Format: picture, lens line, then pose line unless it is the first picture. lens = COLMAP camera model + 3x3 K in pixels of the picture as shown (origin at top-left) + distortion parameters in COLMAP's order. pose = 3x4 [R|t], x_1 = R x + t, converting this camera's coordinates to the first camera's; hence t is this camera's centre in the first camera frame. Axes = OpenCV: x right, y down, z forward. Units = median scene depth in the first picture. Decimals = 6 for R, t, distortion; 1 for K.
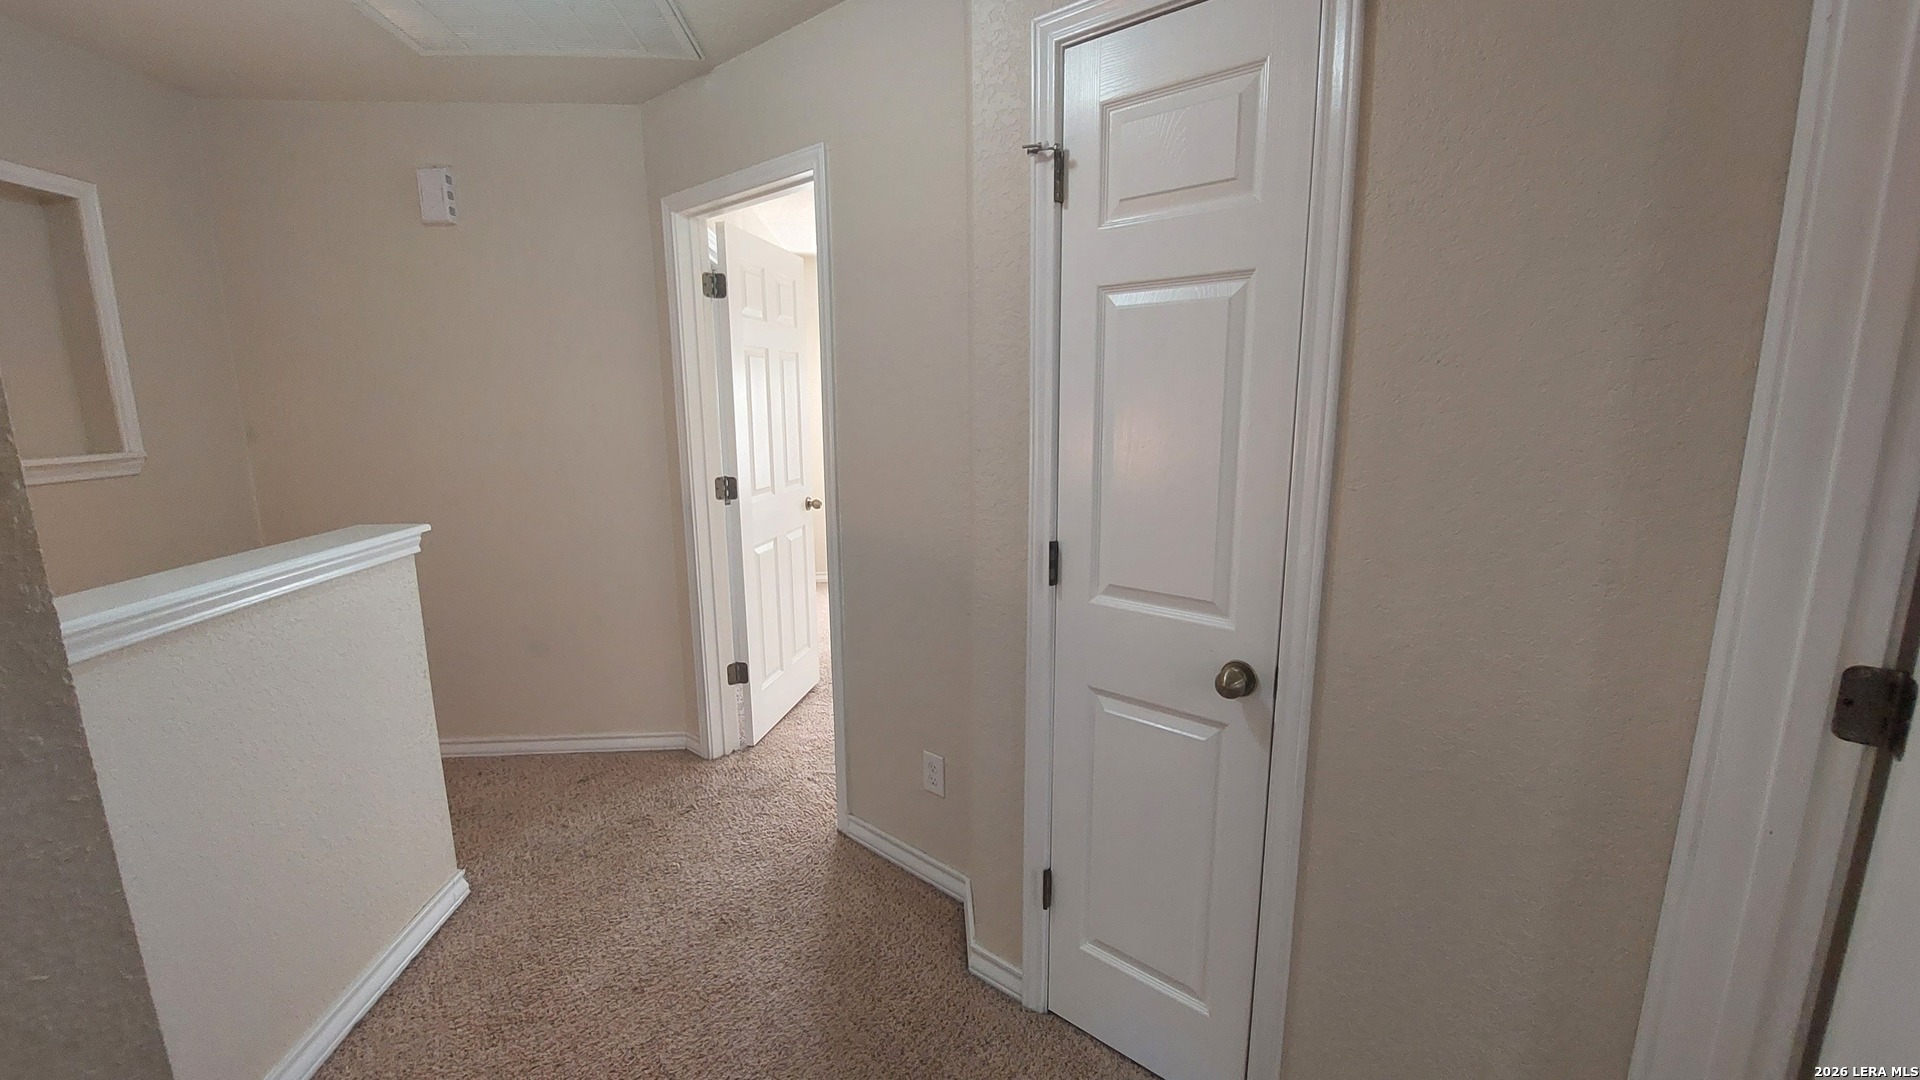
lens RADIAL K [[764.8, 0, 957.7], [0, 764.8, 541.0], [0, 0, 1]] dist [-0.014778, -0.001280]
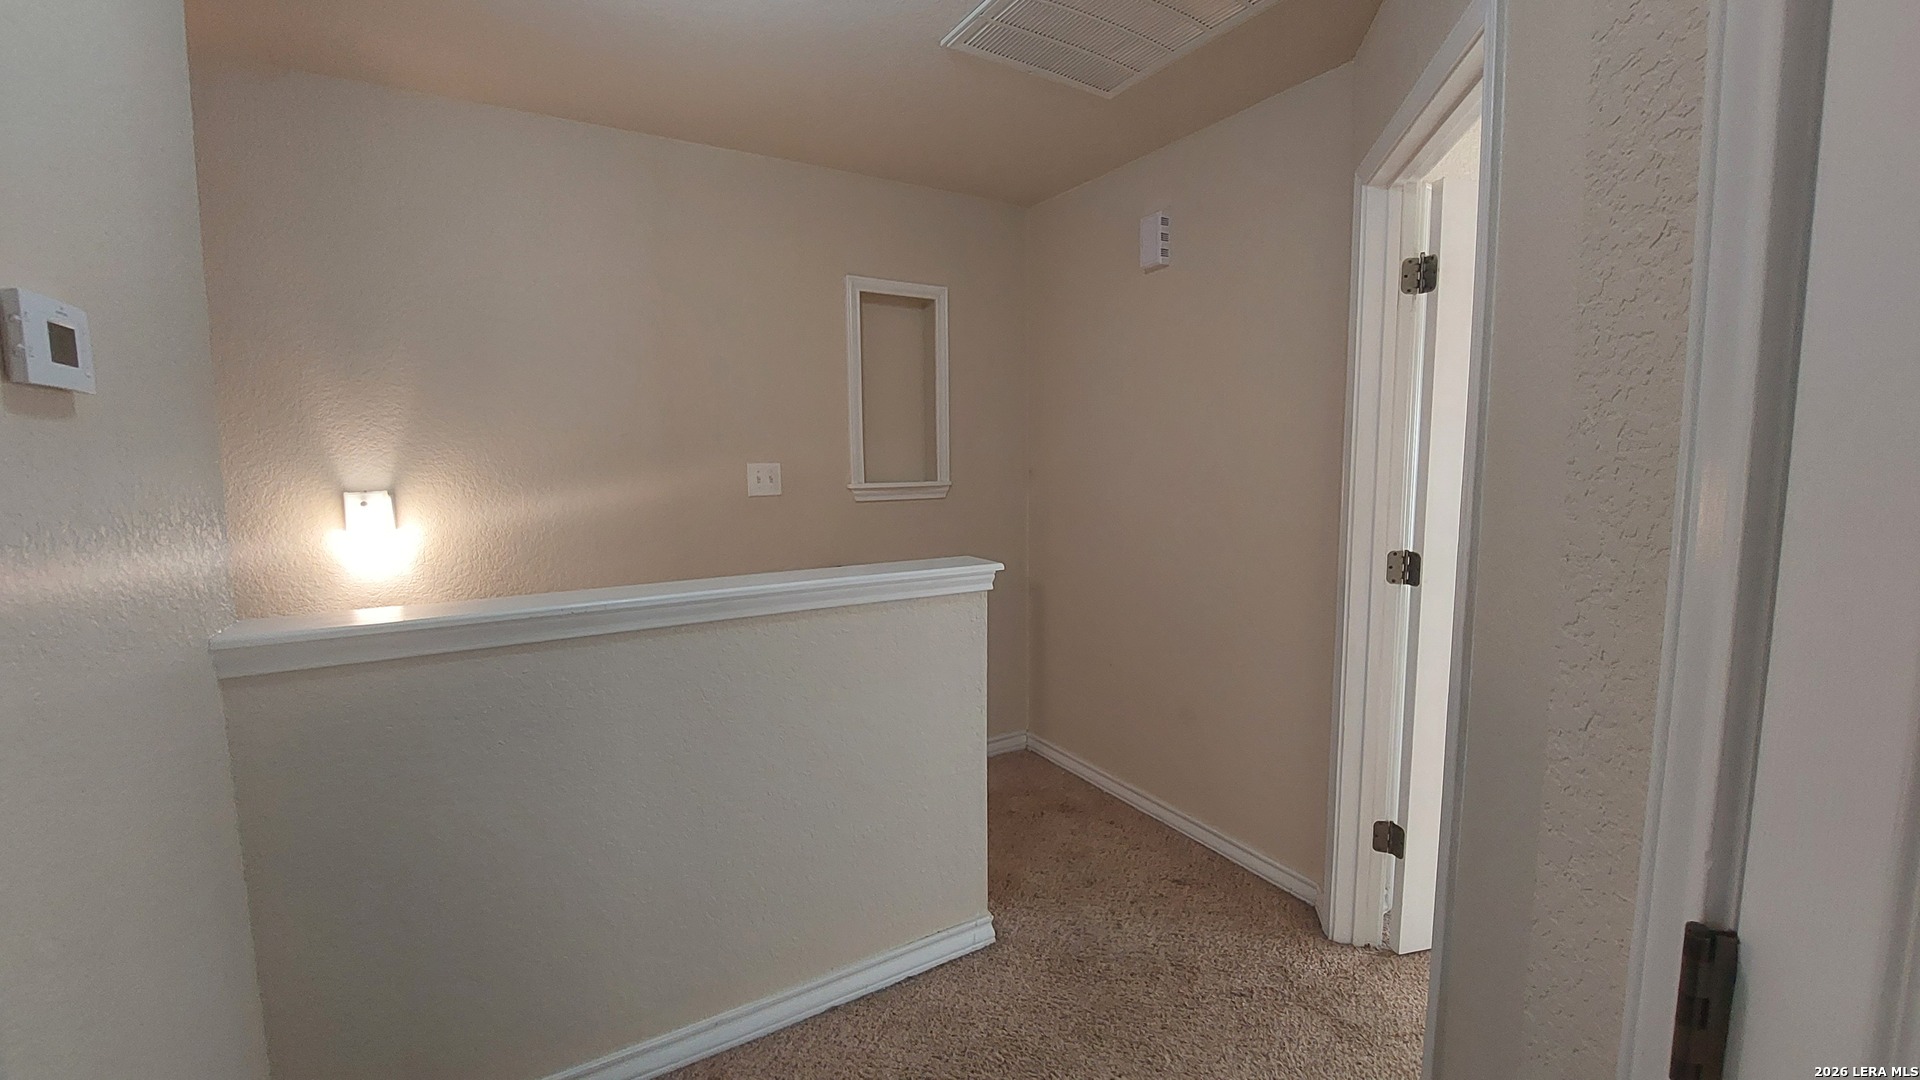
lens RADIAL K [[764.8, 0, 962.1], [0, 764.8, 534.2], [0, 0, 1]] dist [-0.014778, -0.001280]
pose [[0.462766, 0.095202, -0.881354, 0.126935], [-0.158798, 0.987038, 0.023239, -0.058923], [0.872142, 0.129202, 0.471885, 0.372517]]
